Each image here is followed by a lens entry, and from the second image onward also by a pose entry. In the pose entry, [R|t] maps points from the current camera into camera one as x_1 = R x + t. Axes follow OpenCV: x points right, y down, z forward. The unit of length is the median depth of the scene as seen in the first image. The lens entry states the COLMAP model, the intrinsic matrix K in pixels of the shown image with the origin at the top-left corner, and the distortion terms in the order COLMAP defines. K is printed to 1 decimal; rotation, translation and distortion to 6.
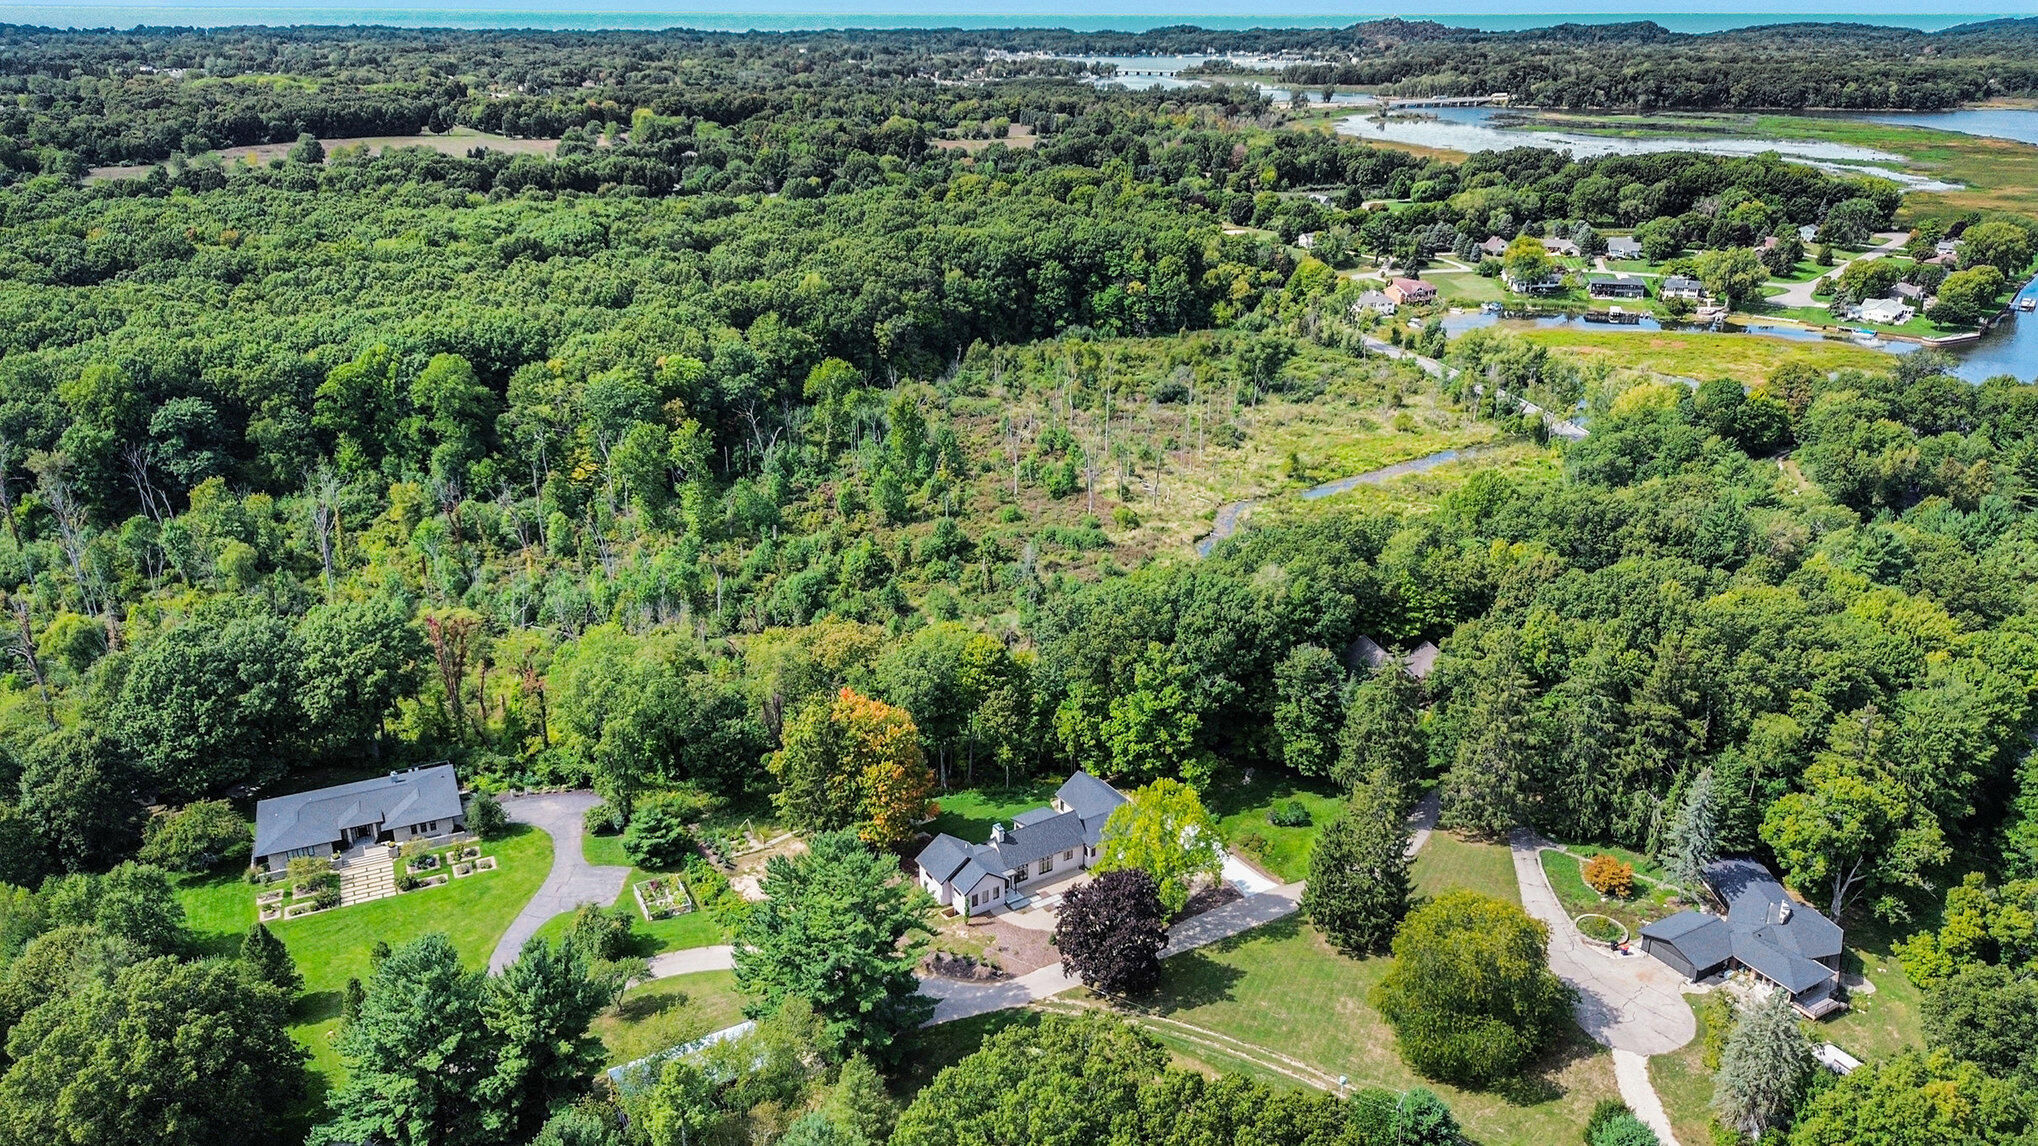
lens RADIAL K [[1432.2, 0, 1019.0], [0, 1432.2, 573.0], [0, 0, 1]] dist [0.081641, -0.091694]
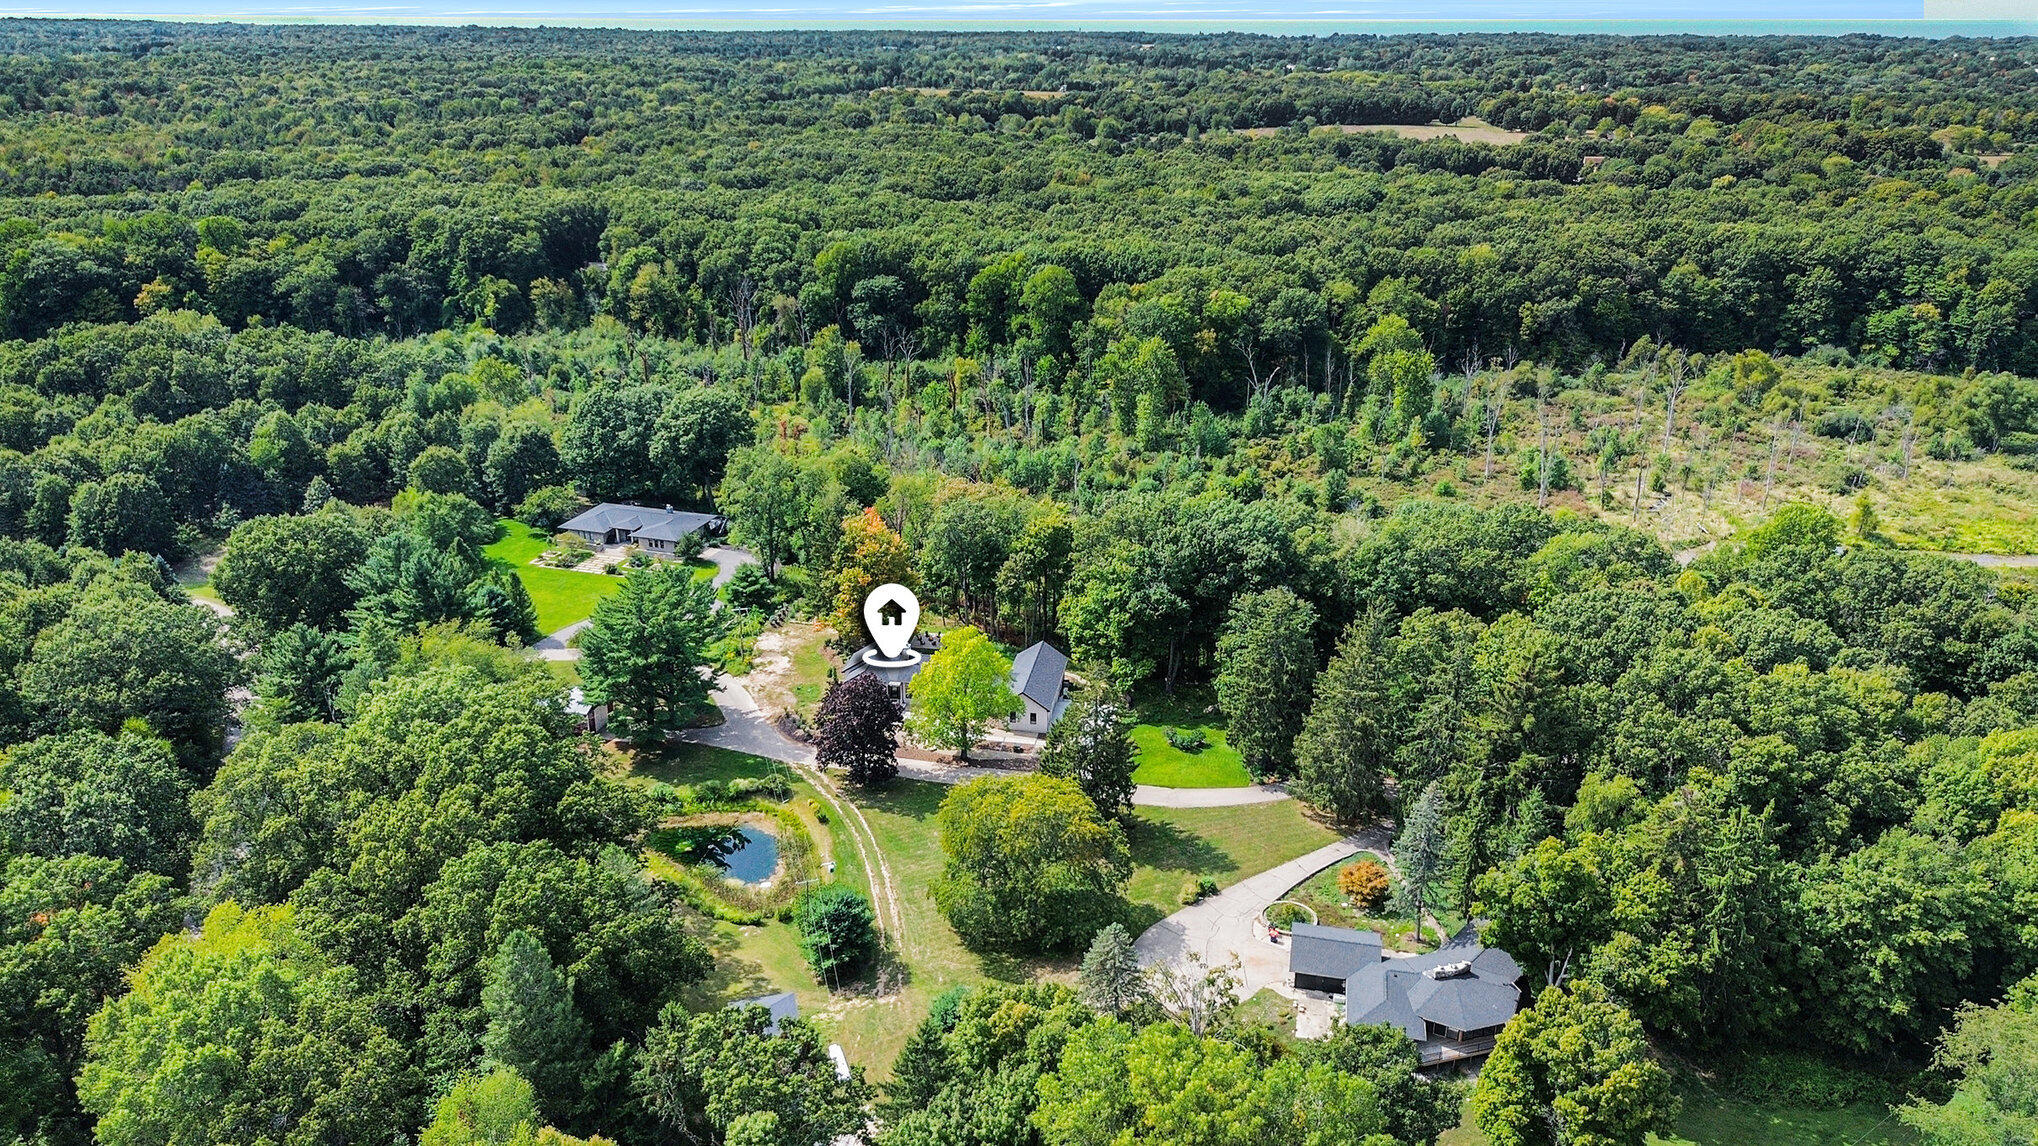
lens RADIAL K [[1432.2, 0, 1019.0], [0, 1432.2, 573.0], [0, 0, 1]] dist [0.081641, -0.091694]
pose [[0.740452, 0.242472, -0.626847, 0.259033], [-0.246297, 0.965668, 0.082599, 0.002040], [0.625354, 0.093230, 0.774752, 0.058940]]
